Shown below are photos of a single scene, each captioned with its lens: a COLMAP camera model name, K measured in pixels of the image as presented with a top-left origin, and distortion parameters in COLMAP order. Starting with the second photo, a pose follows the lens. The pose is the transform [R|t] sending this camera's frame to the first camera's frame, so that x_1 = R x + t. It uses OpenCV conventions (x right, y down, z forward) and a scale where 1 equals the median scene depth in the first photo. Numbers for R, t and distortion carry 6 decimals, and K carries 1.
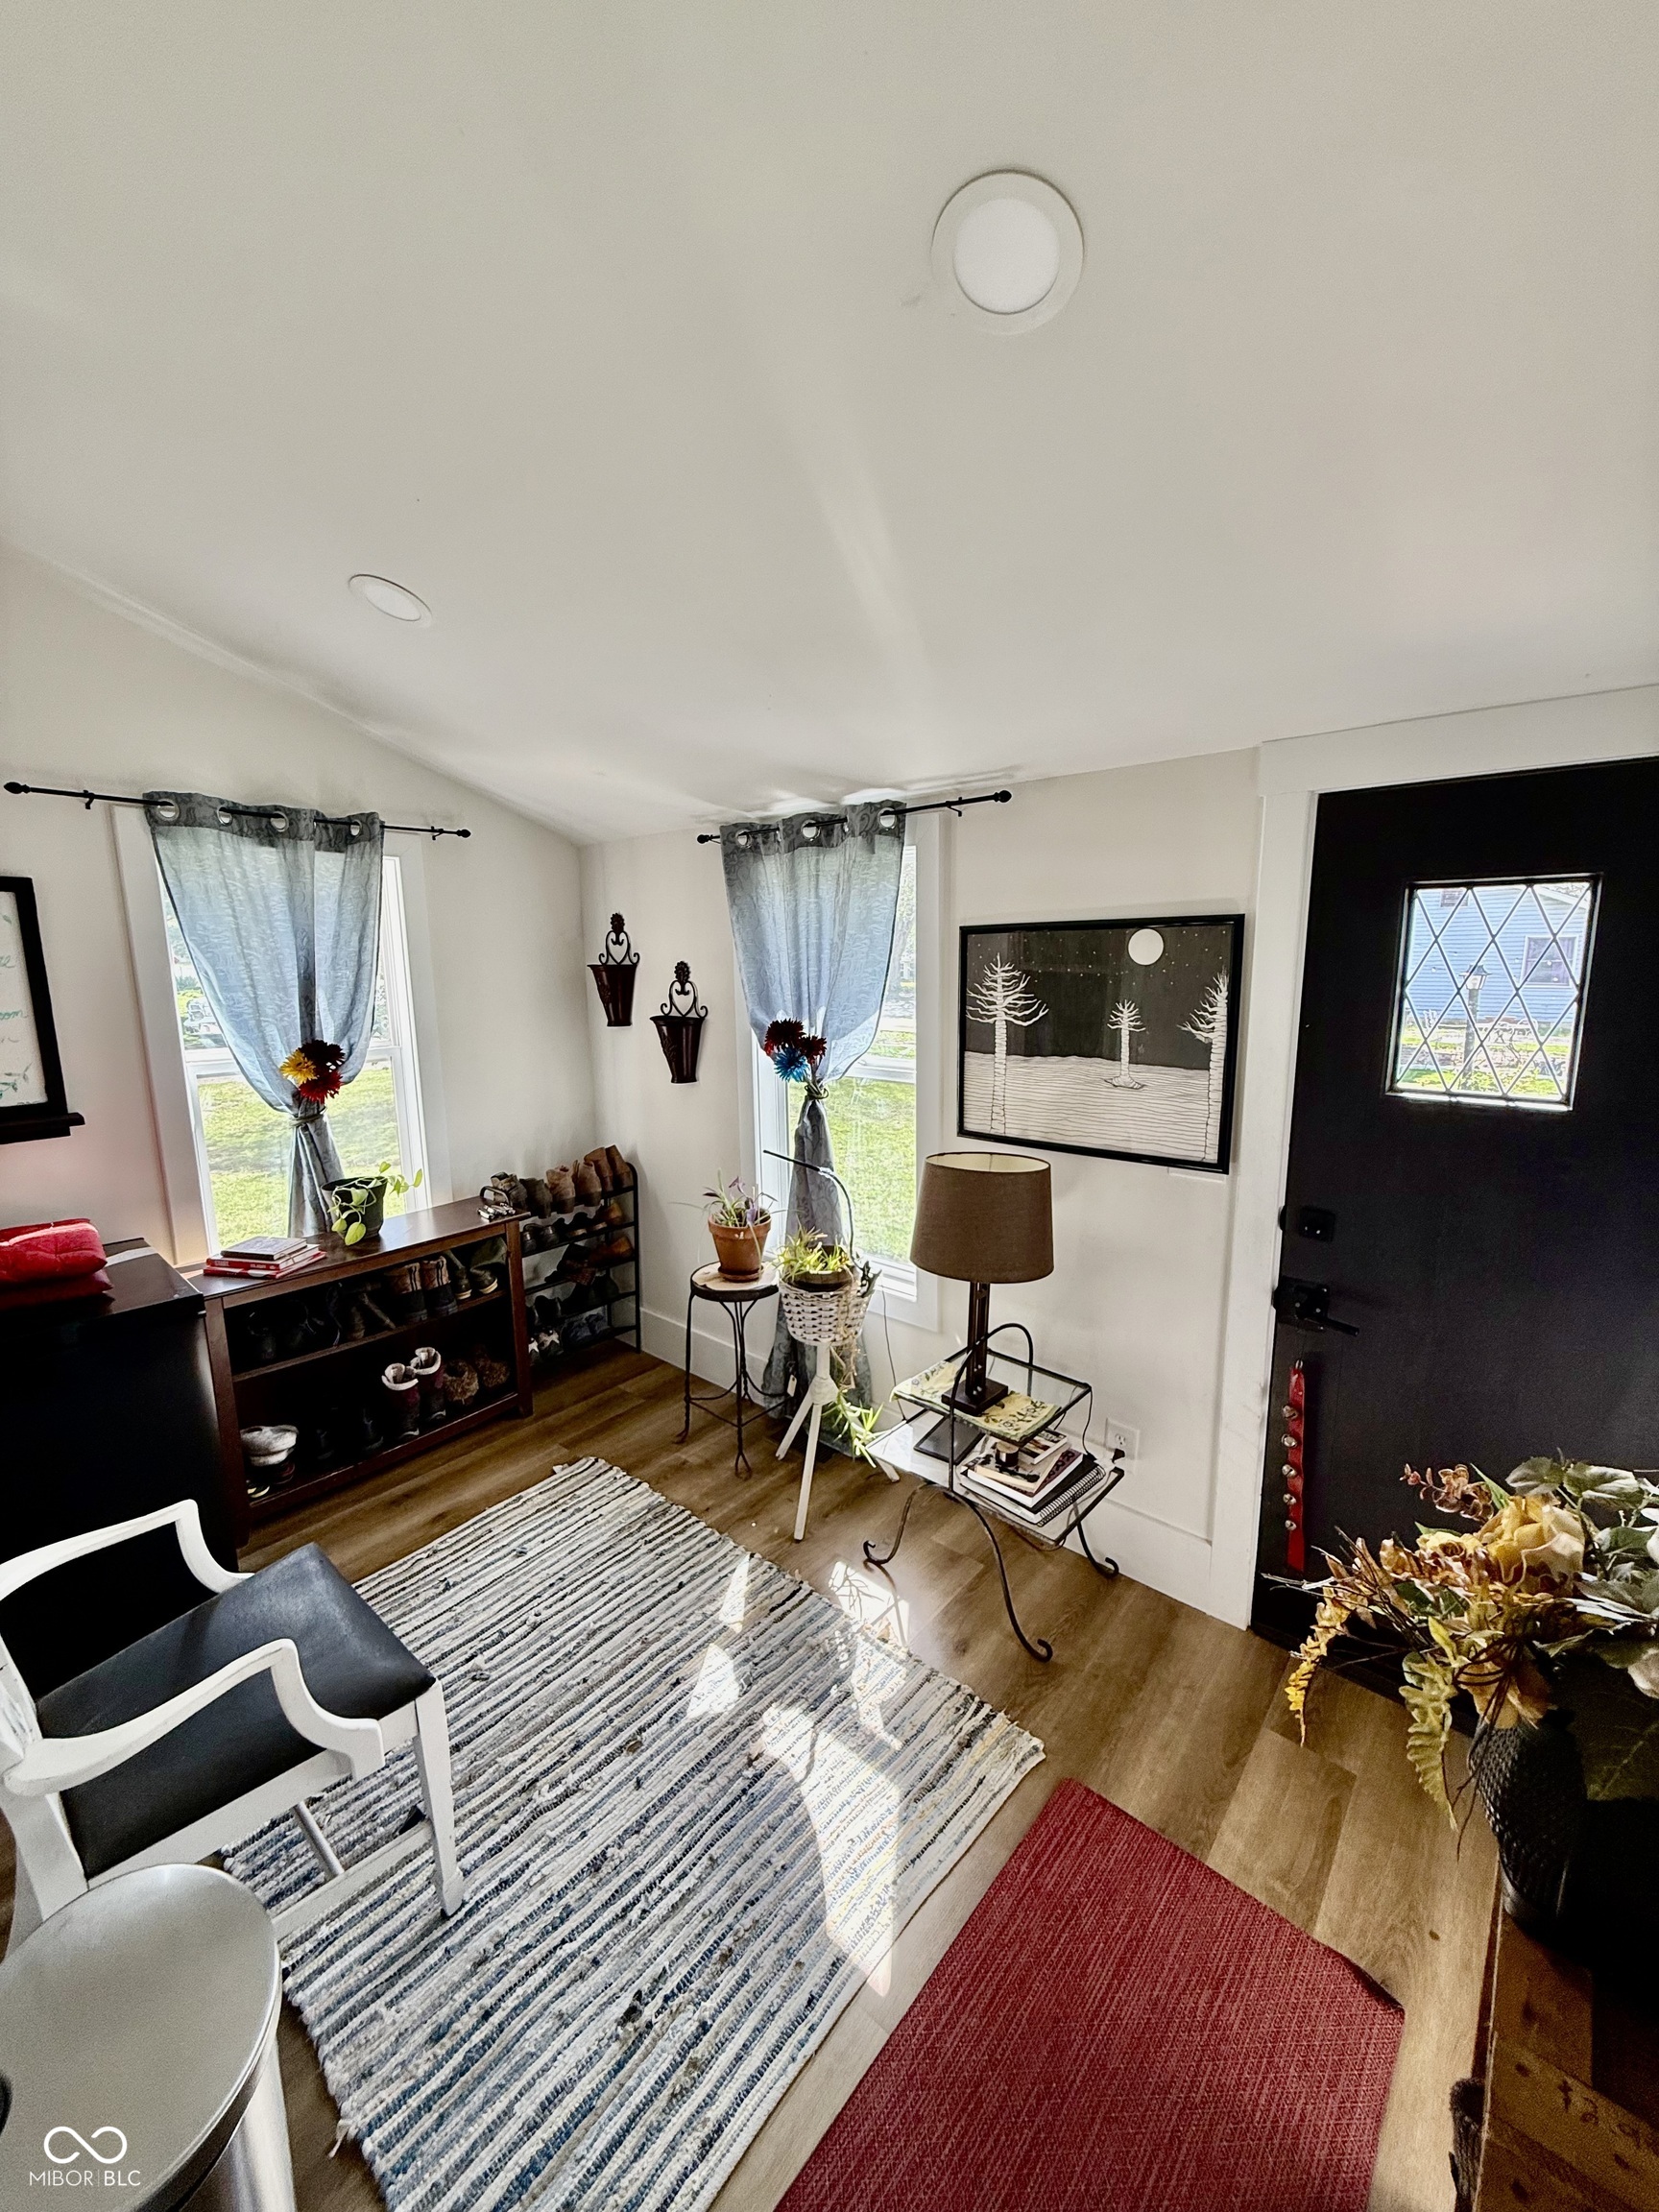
lens RADIAL K [[878.4, 0, 836.0], [0, 878.4, 1099.3], [0, 0, 1]] dist [0.000479, 0.000624]
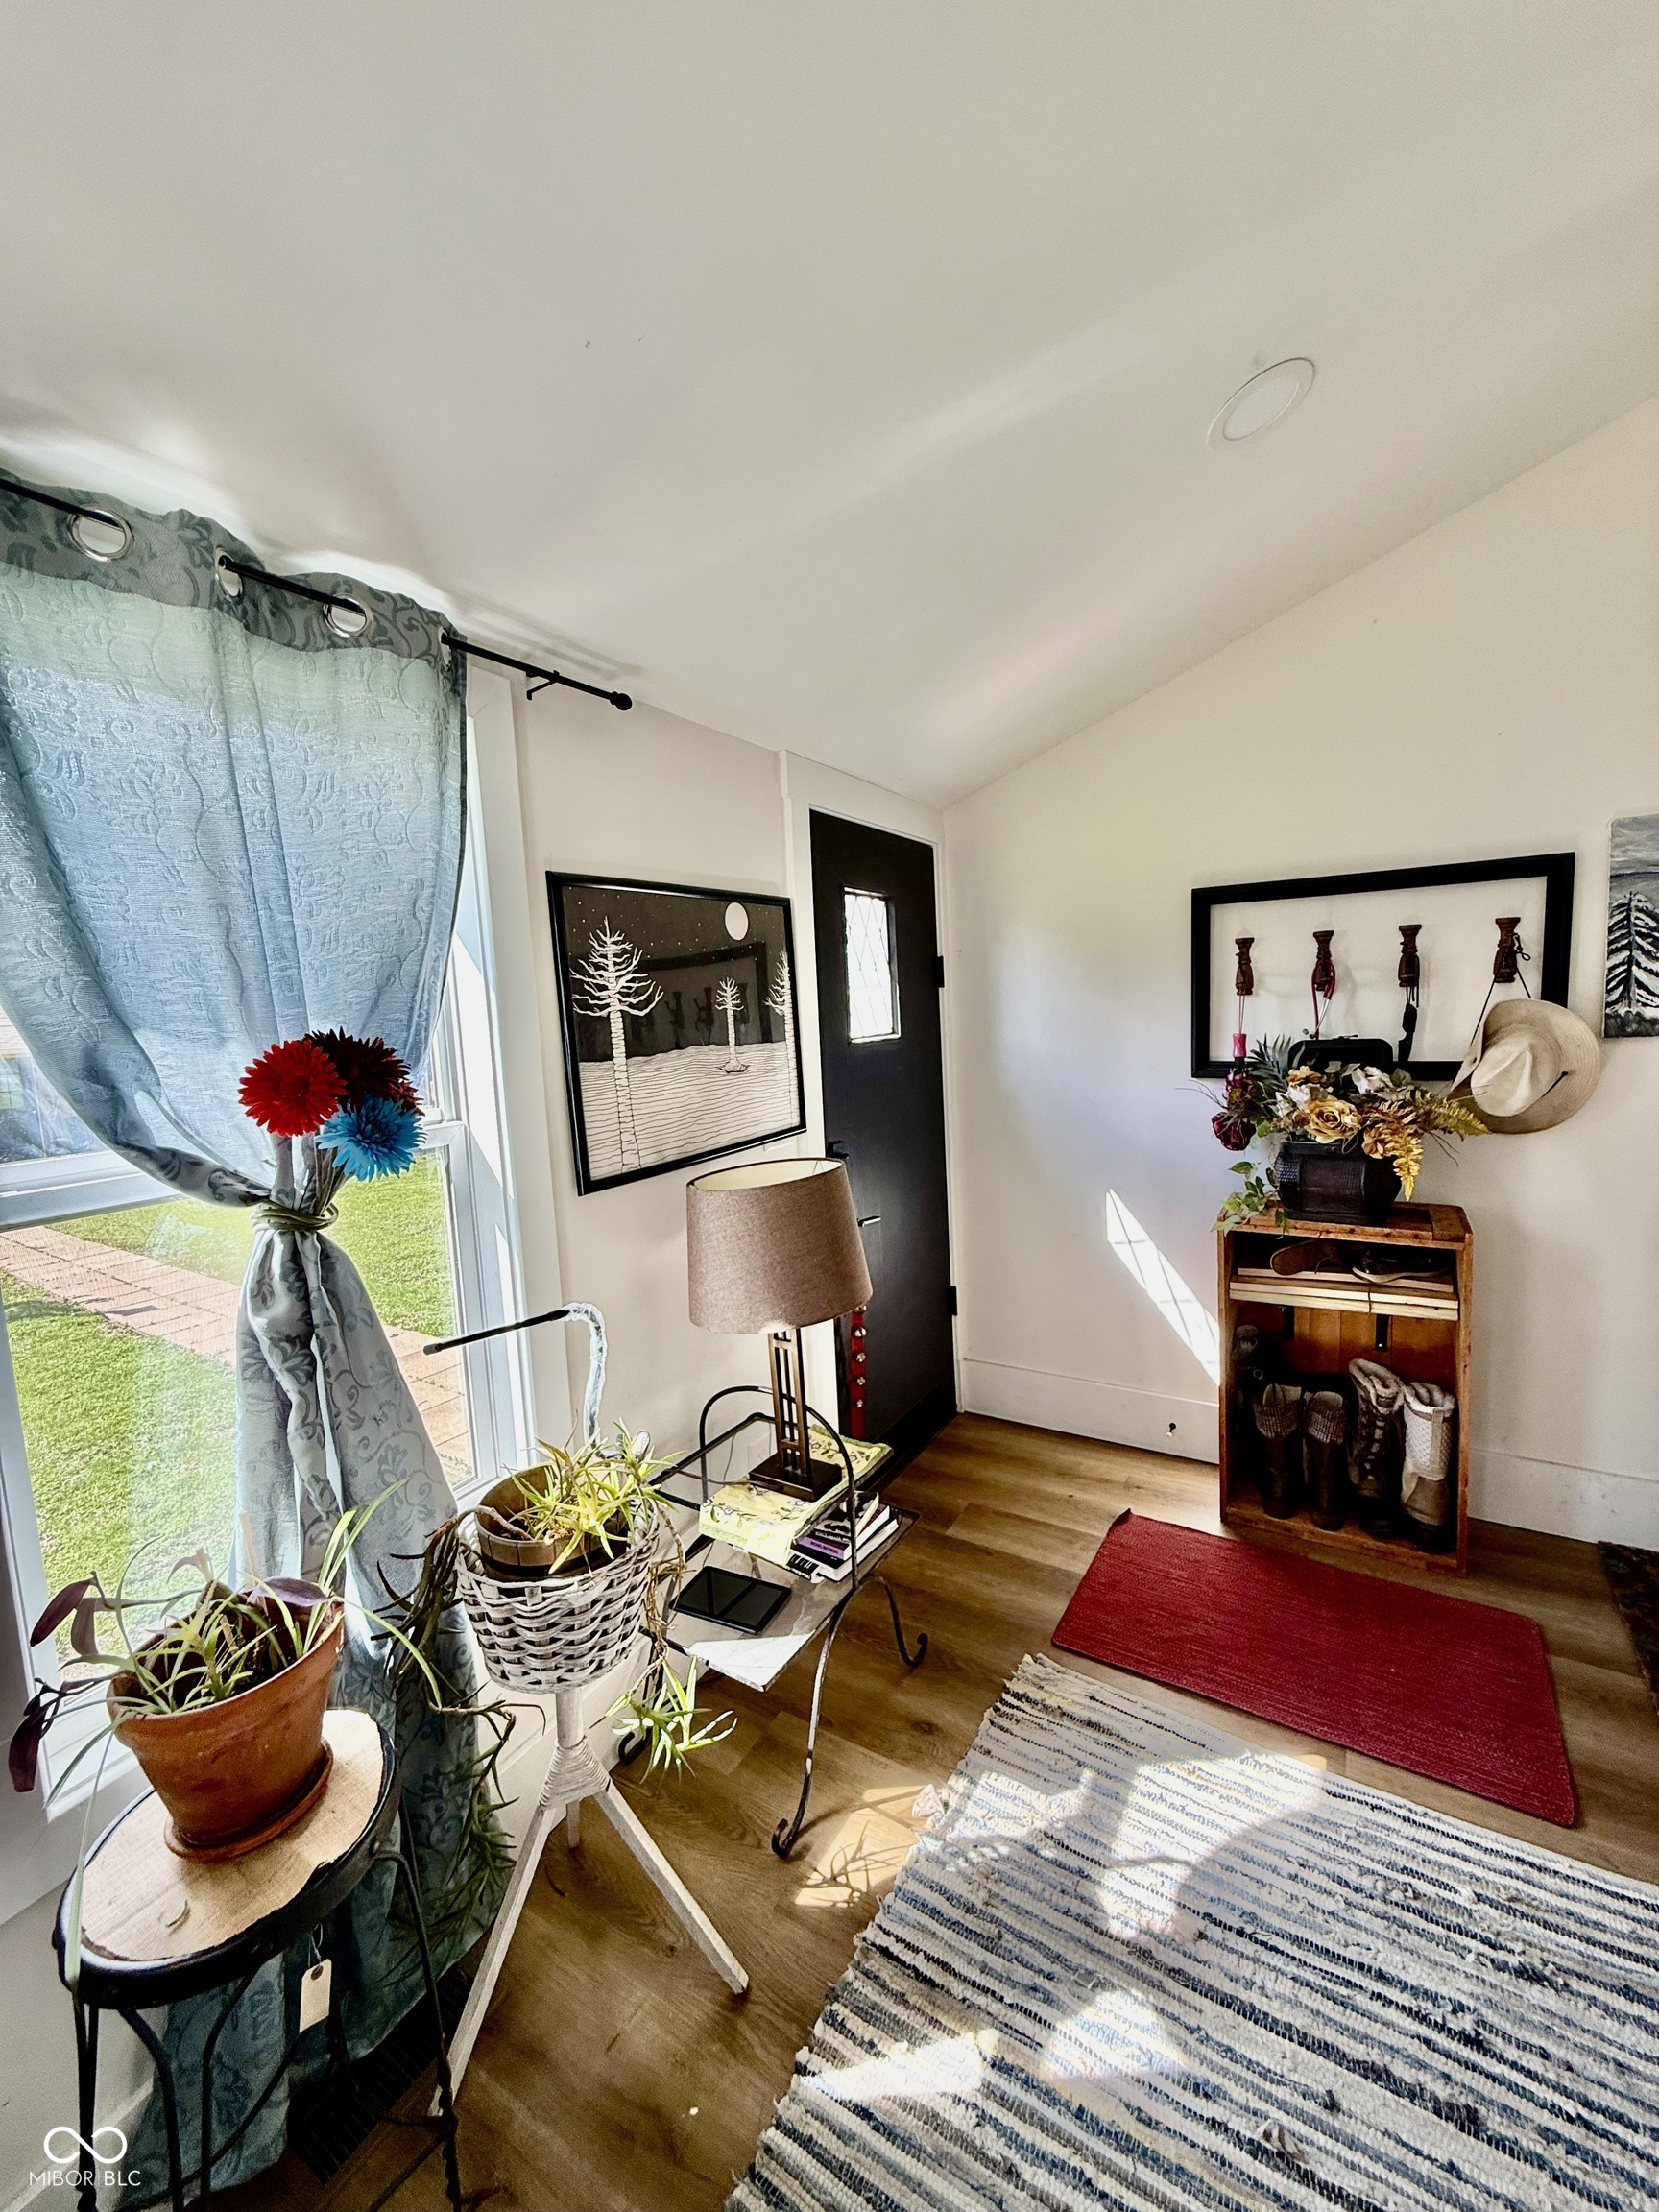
lens RADIAL K [[878.4, 0, 836.0], [0, 878.4, 1099.3], [0, 0, 1]] dist [0.000479, 0.000624]
pose [[-0.150077, -0.083355, 0.985154, -0.633385], [0.223324, 0.967828, 0.115910, -0.072363], [-0.963122, 0.237404, -0.126634, 1.071920]]
